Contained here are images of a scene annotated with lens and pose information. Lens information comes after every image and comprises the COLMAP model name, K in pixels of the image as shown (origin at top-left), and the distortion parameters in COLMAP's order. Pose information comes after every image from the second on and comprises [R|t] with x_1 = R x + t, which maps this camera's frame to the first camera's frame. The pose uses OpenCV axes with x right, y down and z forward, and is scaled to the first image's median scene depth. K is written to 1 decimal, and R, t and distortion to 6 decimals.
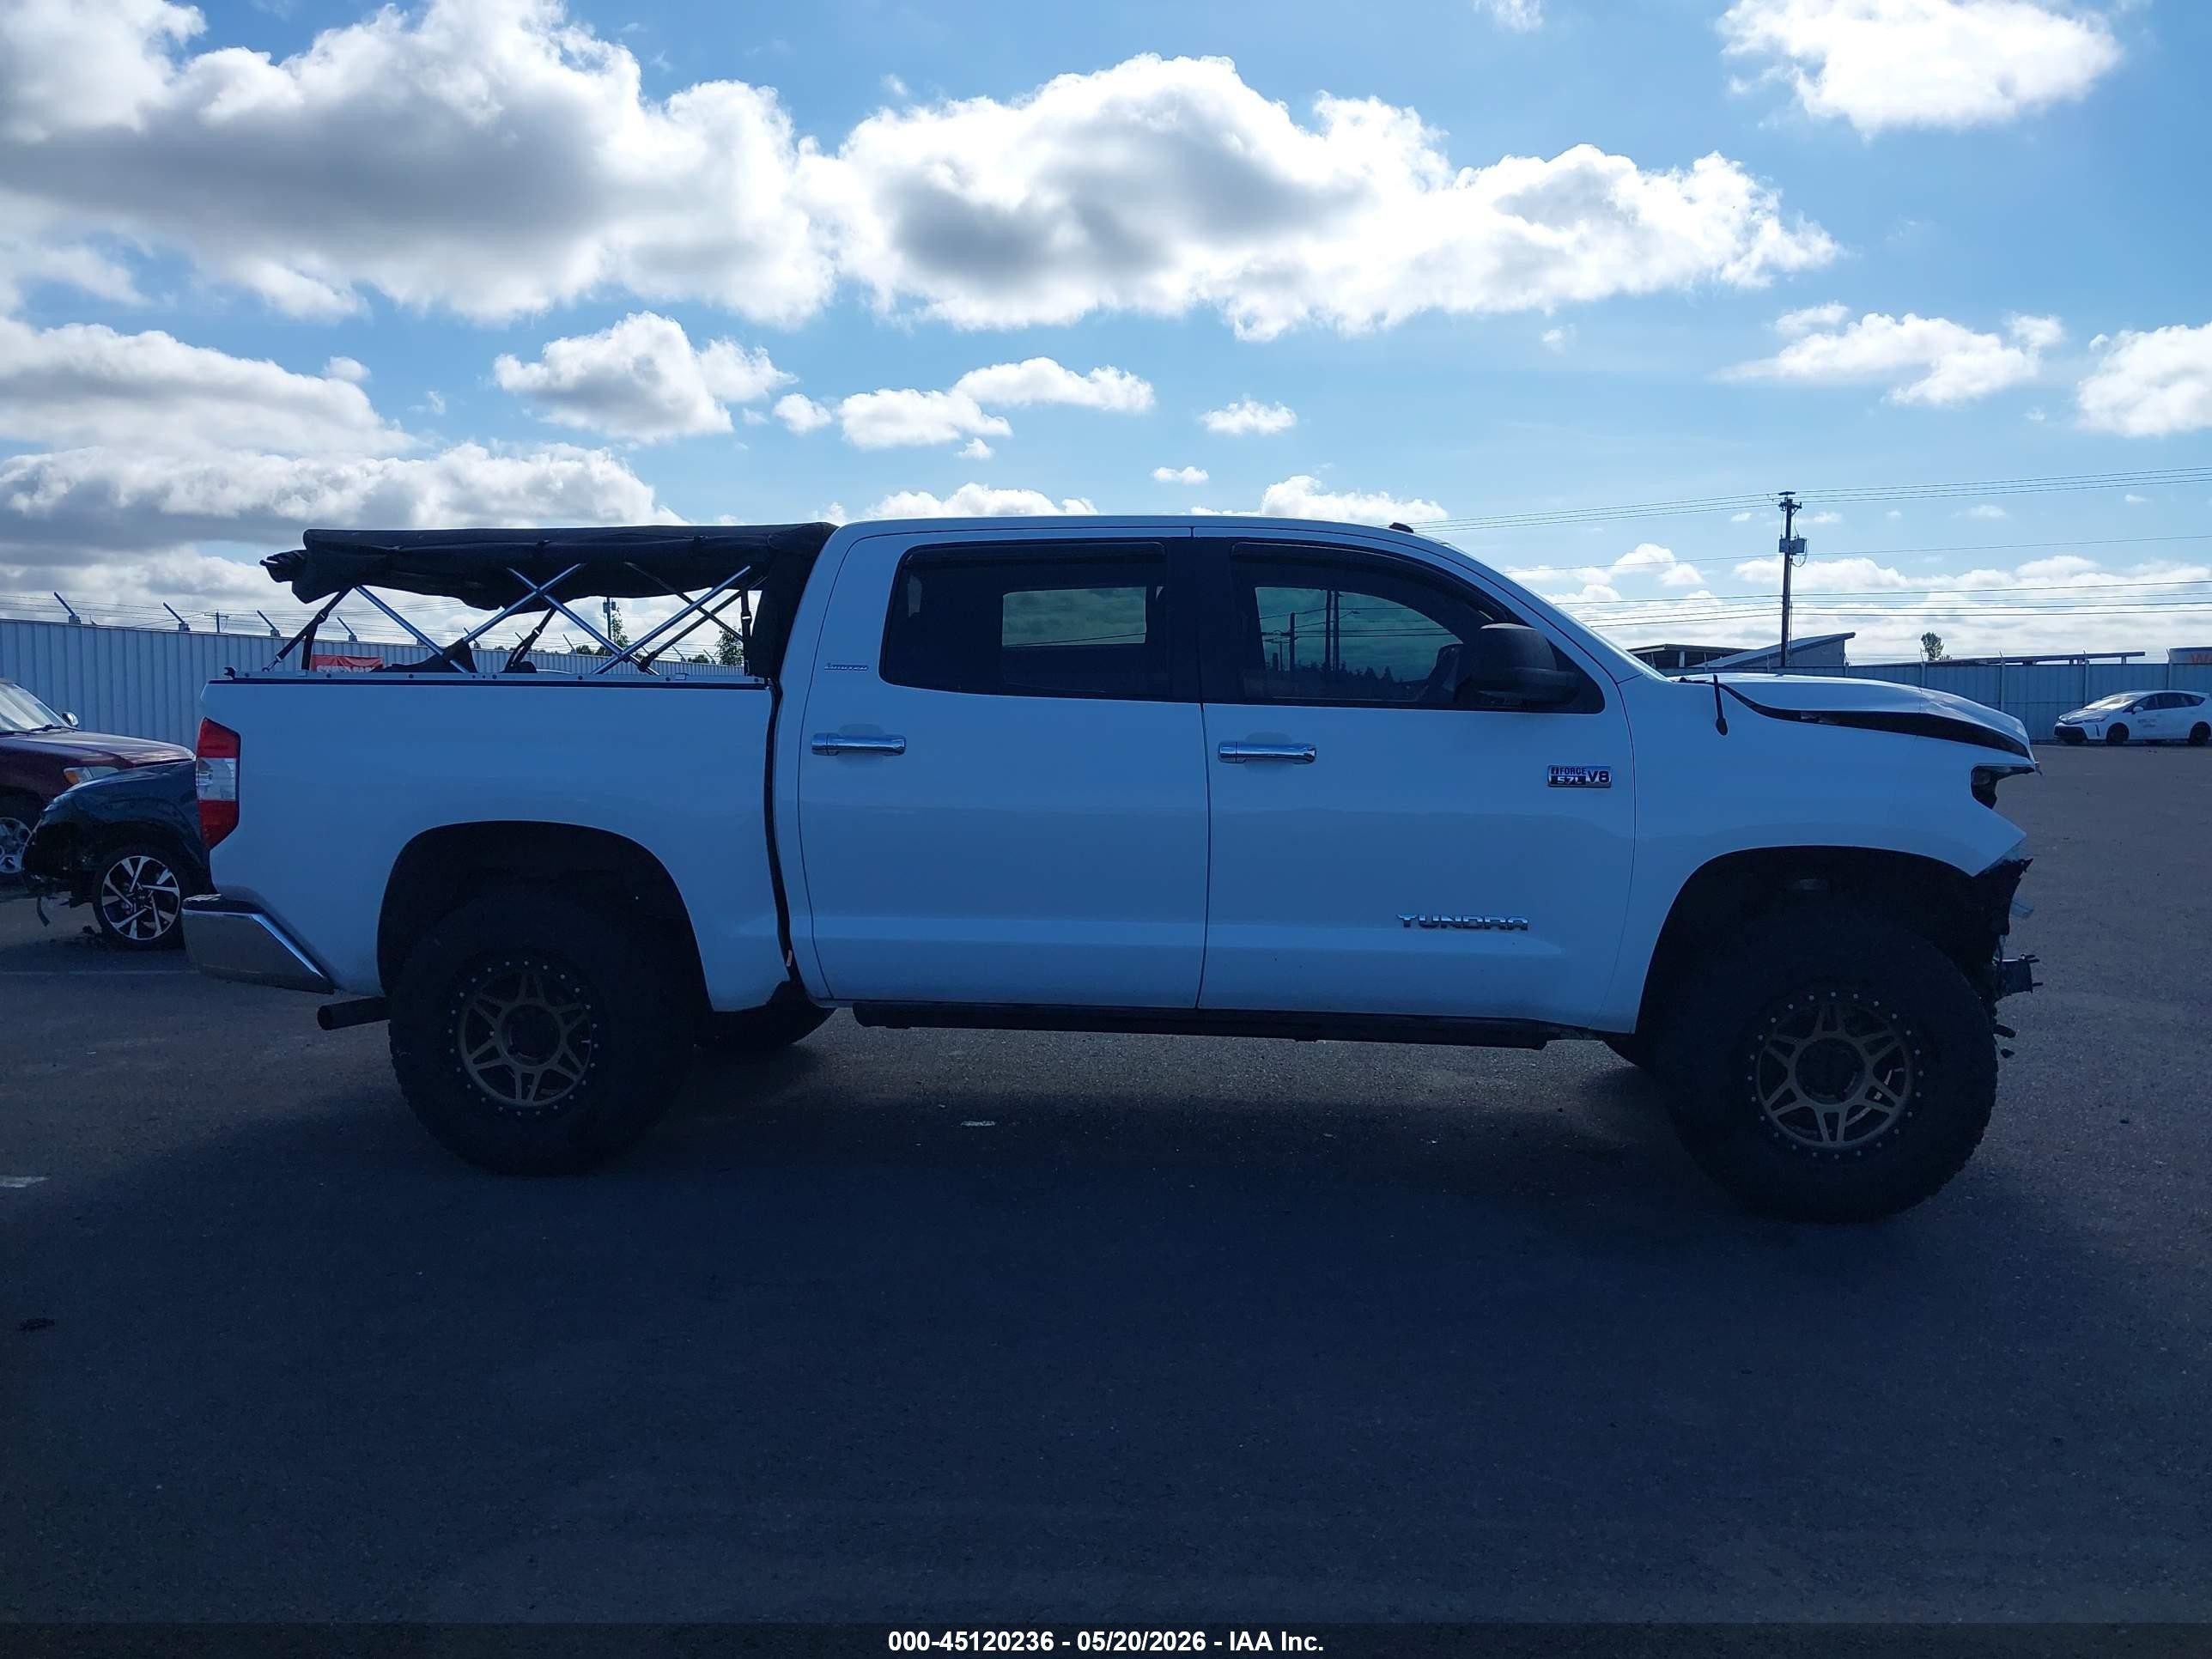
lens RADIAL K [[1719.3, 0, 1106.0], [0, 1719.3, 829.5], [0, 0, 1]] dist [0.192805, -0.350251]
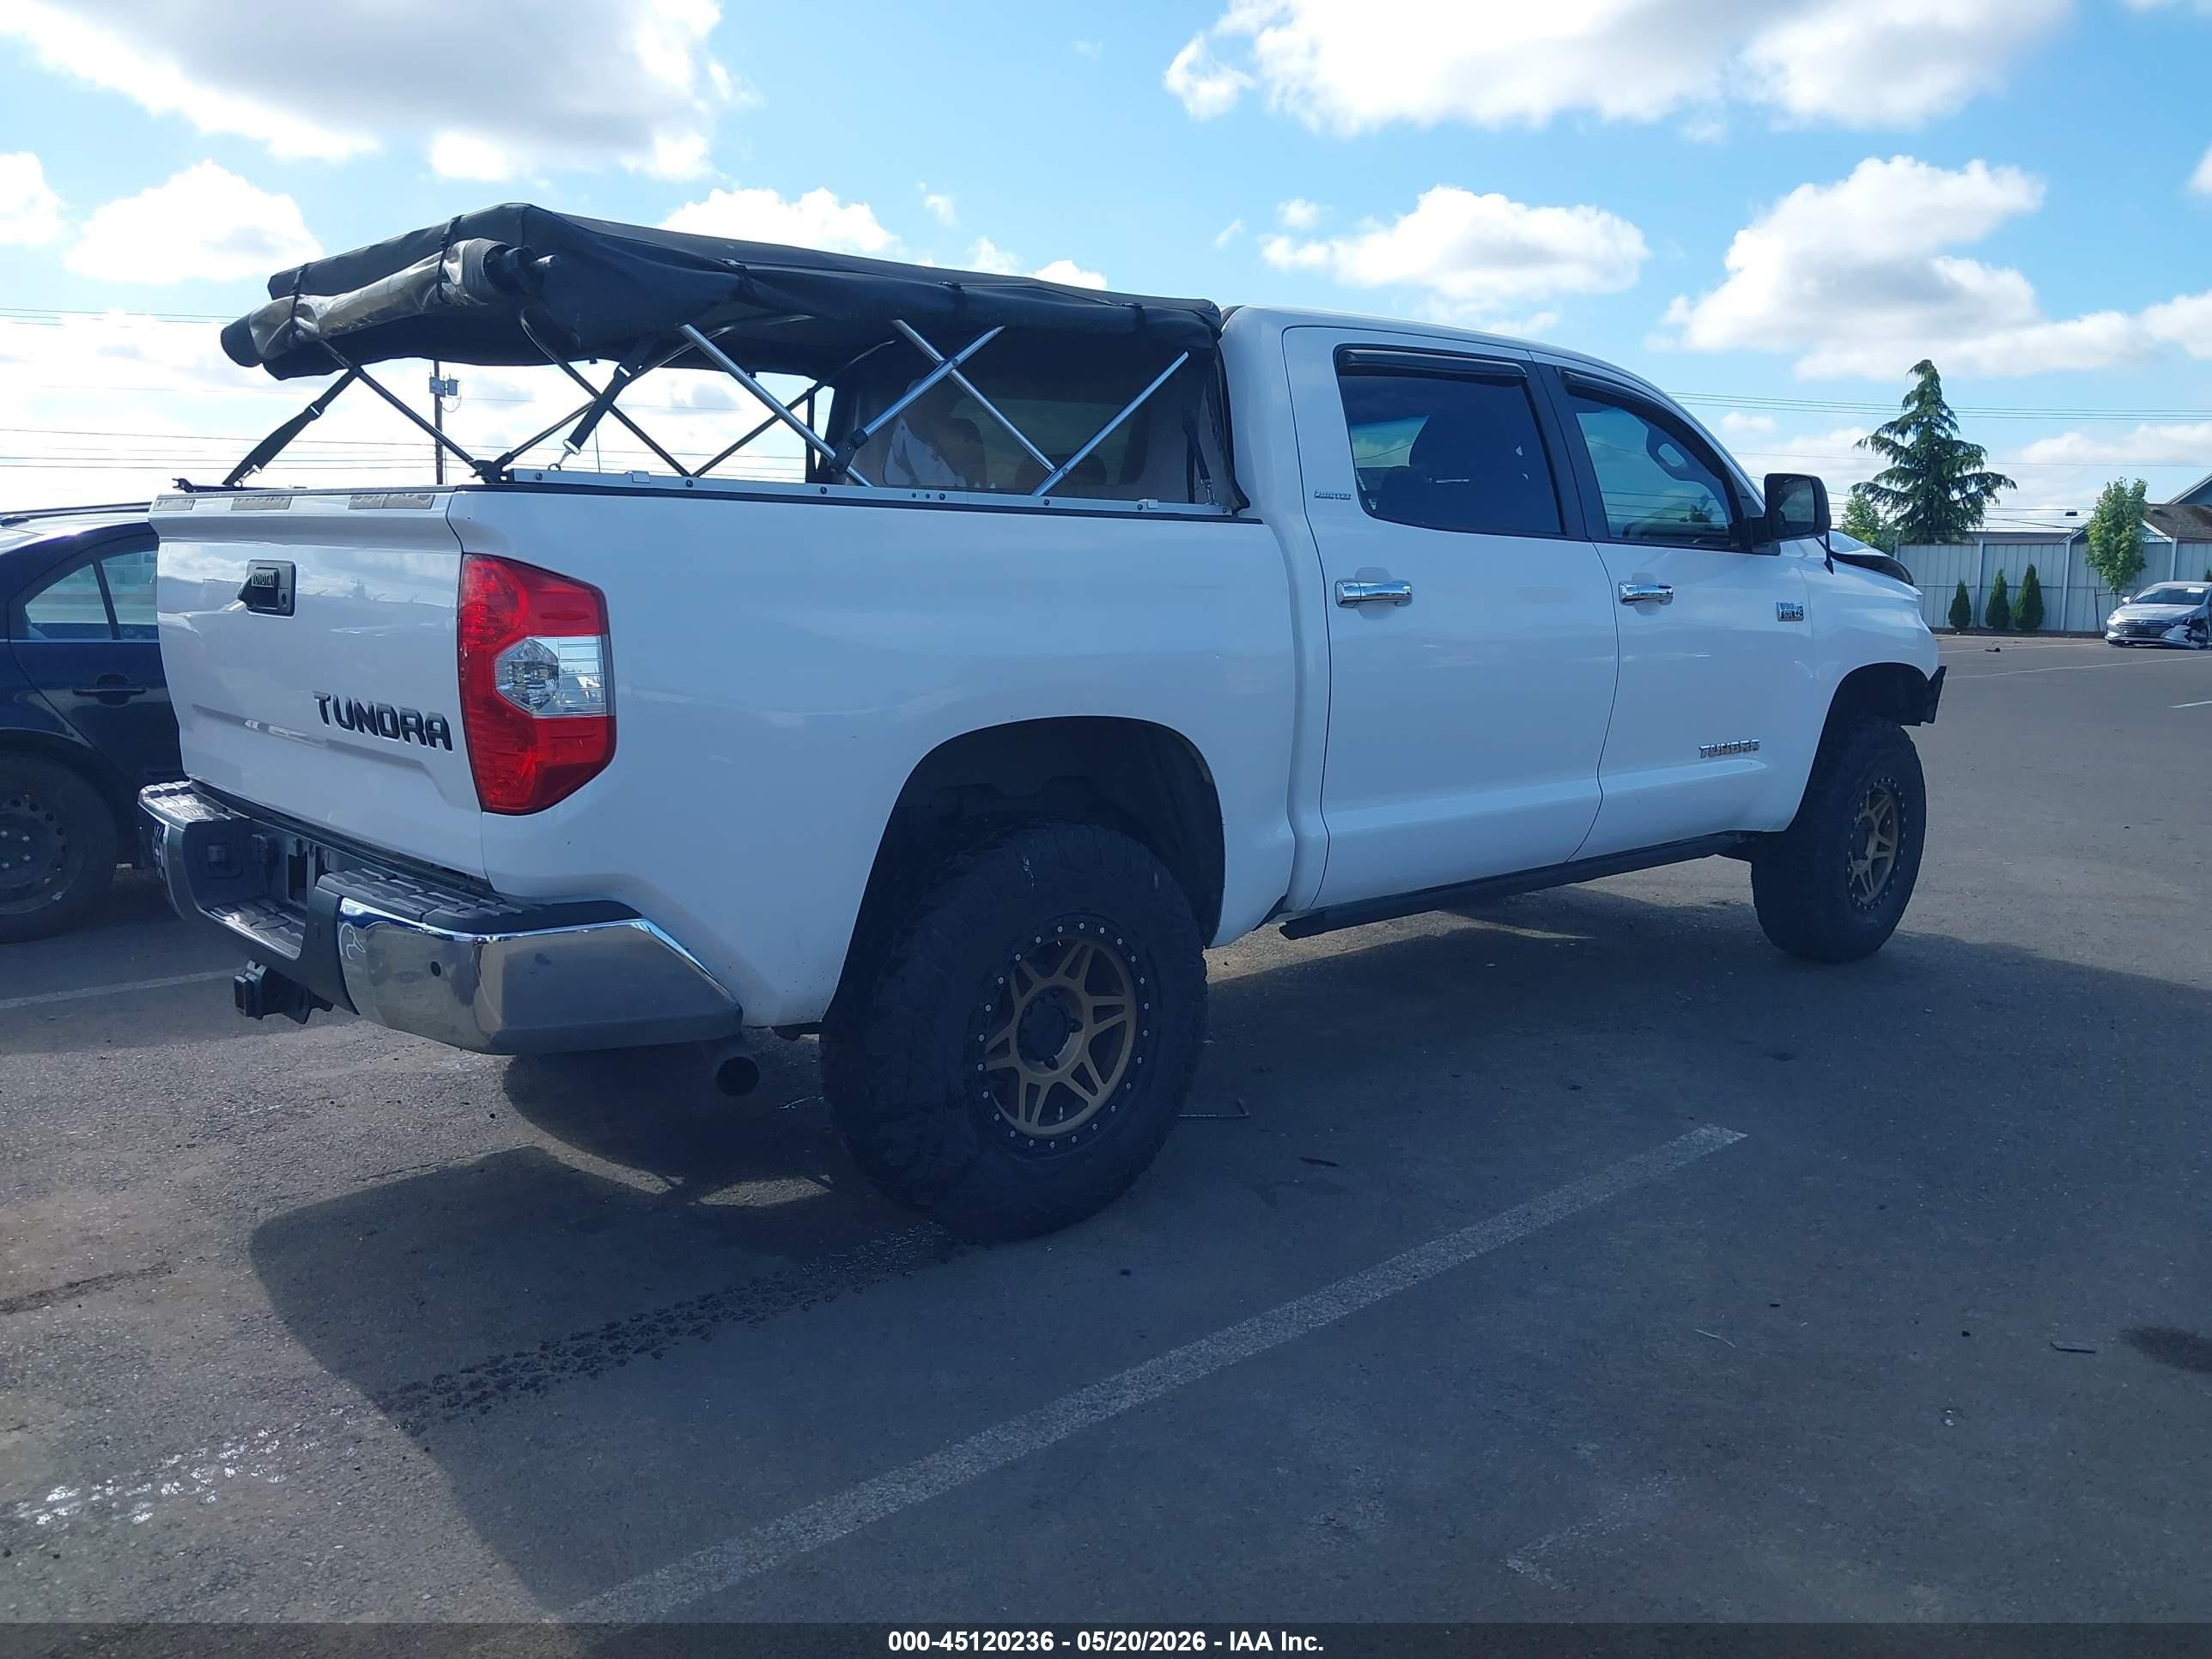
lens RADIAL K [[1717.4, 0, 1106.0], [0, 1717.4, 829.5], [0, 0, 1]] dist [0.073966, -0.190413]
pose [[0.583060, -0.114470, 0.804324, -0.827098], [0.043069, 0.992987, 0.110099, -0.033339], [-0.811287, -0.029553, 0.583901, 0.567324]]
